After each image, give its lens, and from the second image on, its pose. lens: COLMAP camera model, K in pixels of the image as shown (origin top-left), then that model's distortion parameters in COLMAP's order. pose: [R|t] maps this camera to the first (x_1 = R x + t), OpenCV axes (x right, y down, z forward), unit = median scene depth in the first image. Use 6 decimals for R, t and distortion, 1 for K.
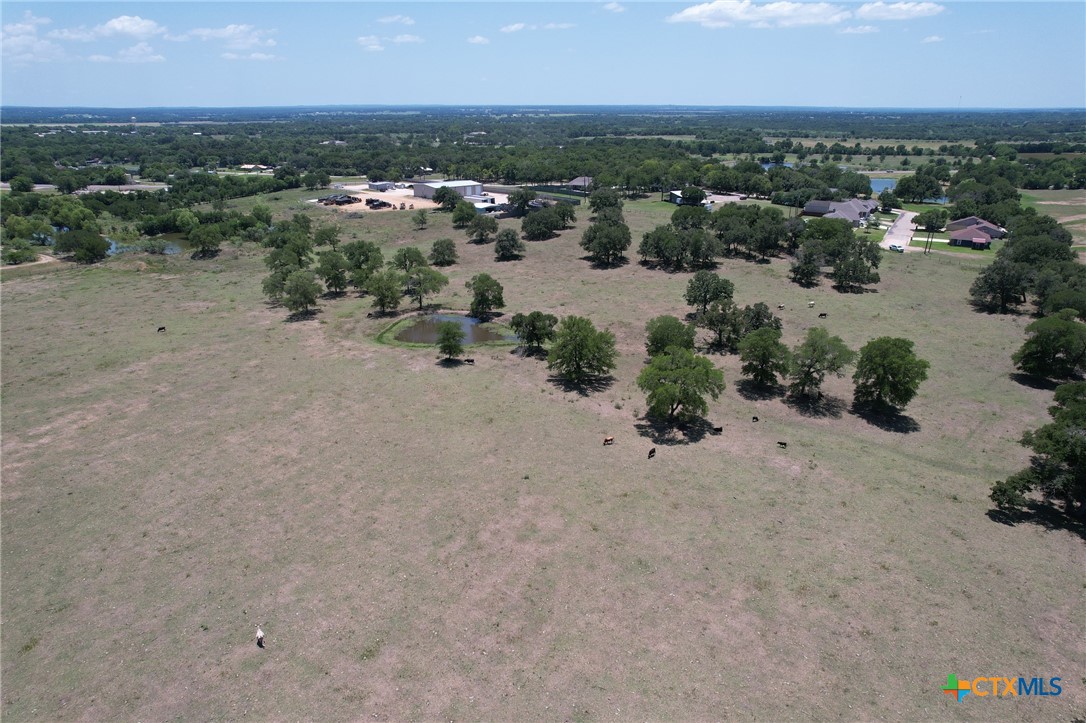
lens RADIAL K [[698.6, 0, 548.0], [0, 698.6, 361.6], [0, 0, 1]] dist [-0.078574, 0.075848]
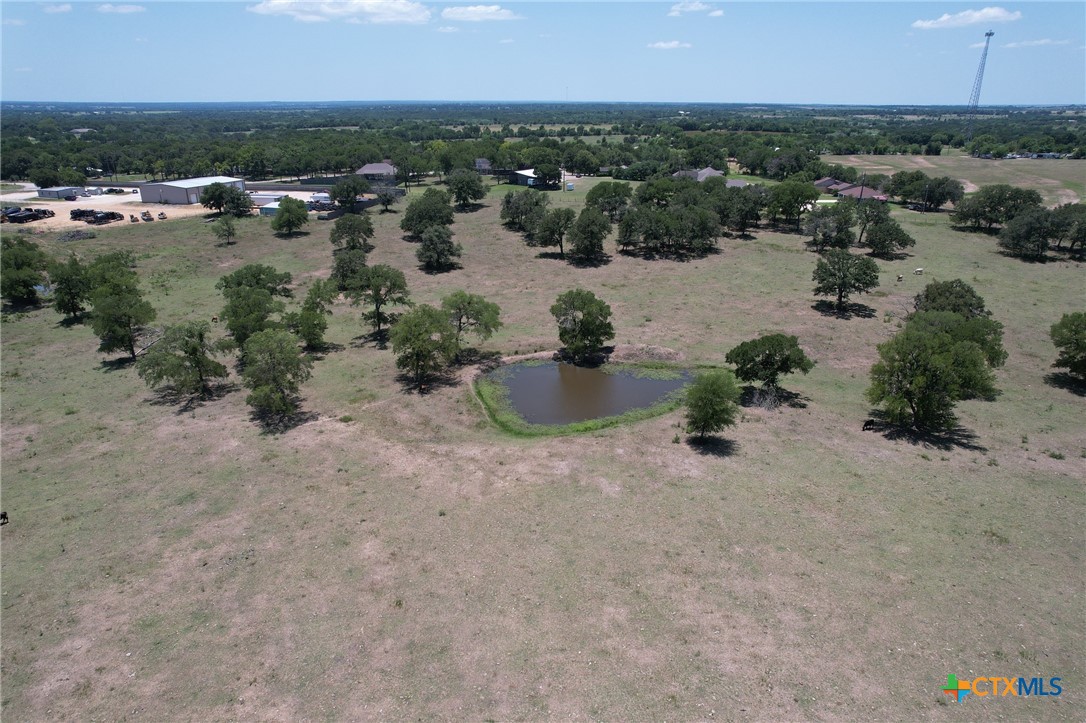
lens RADIAL K [[698.6, 0, 548.0], [0, 698.6, 361.6], [0, 0, 1]] dist [-0.078574, 0.075848]
pose [[0.866445, -0.174943, 0.467620, -0.173525], [0.172366, 0.983829, 0.048690, -0.039758], [-0.468576, 0.038415, 0.882587, 0.186327]]
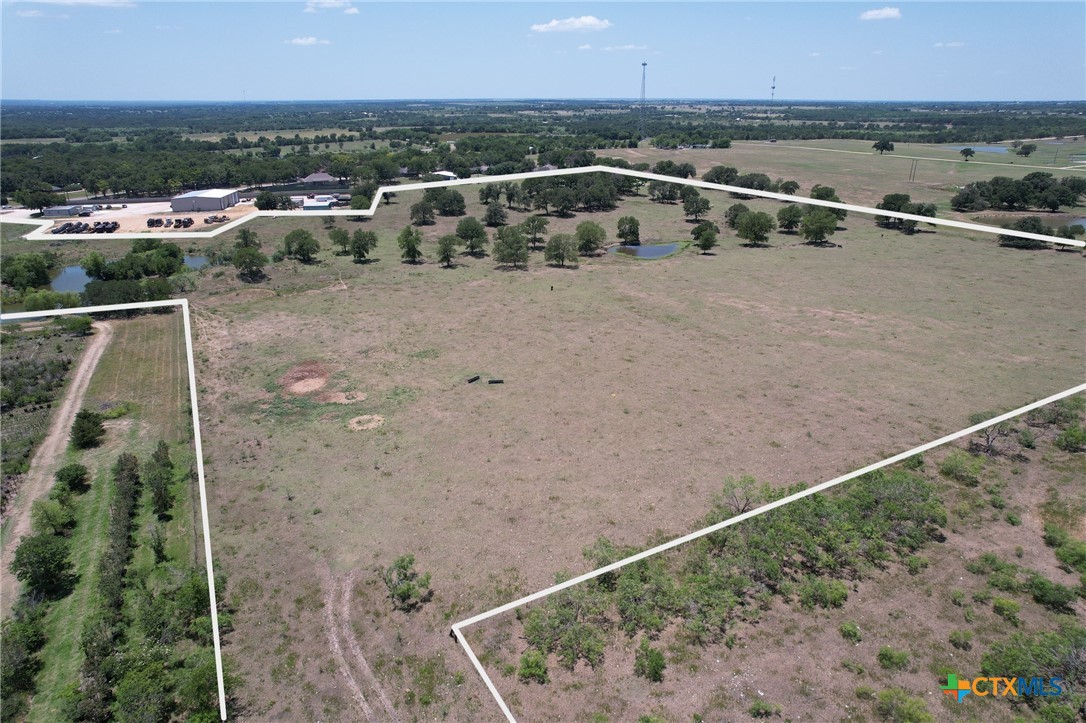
lens RADIAL K [[698.6, 0, 548.0], [0, 698.6, 361.6], [0, 0, 1]] dist [-0.078574, 0.075848]
pose [[0.540015, -0.302450, 0.785435, -0.655771], [0.294761, 0.942063, 0.160104, -0.050229], [-0.788353, 0.145057, 0.597878, 0.095107]]
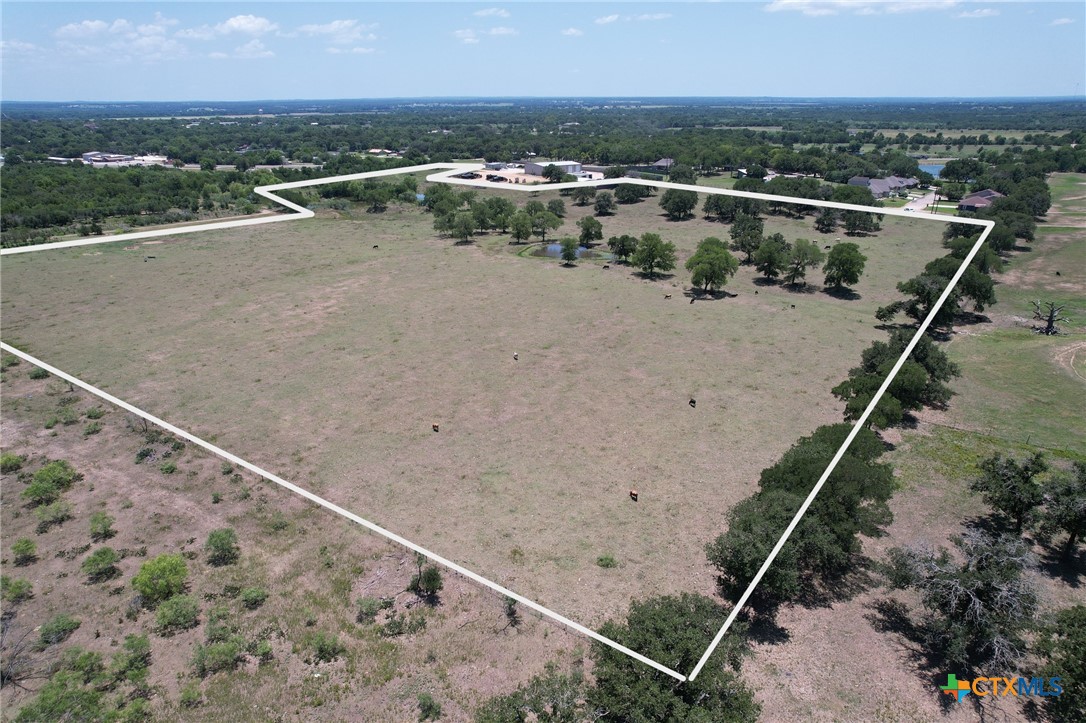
lens RADIAL K [[698.6, 0, 548.0], [0, 698.6, 361.6], [0, 0, 1]] dist [-0.078574, 0.075848]
pose [[0.992384, 0.039056, -0.116829, 0.001376], [-0.037806, 0.999202, 0.012894, 0.066010], [0.117239, -0.008379, 0.993068, -0.183531]]
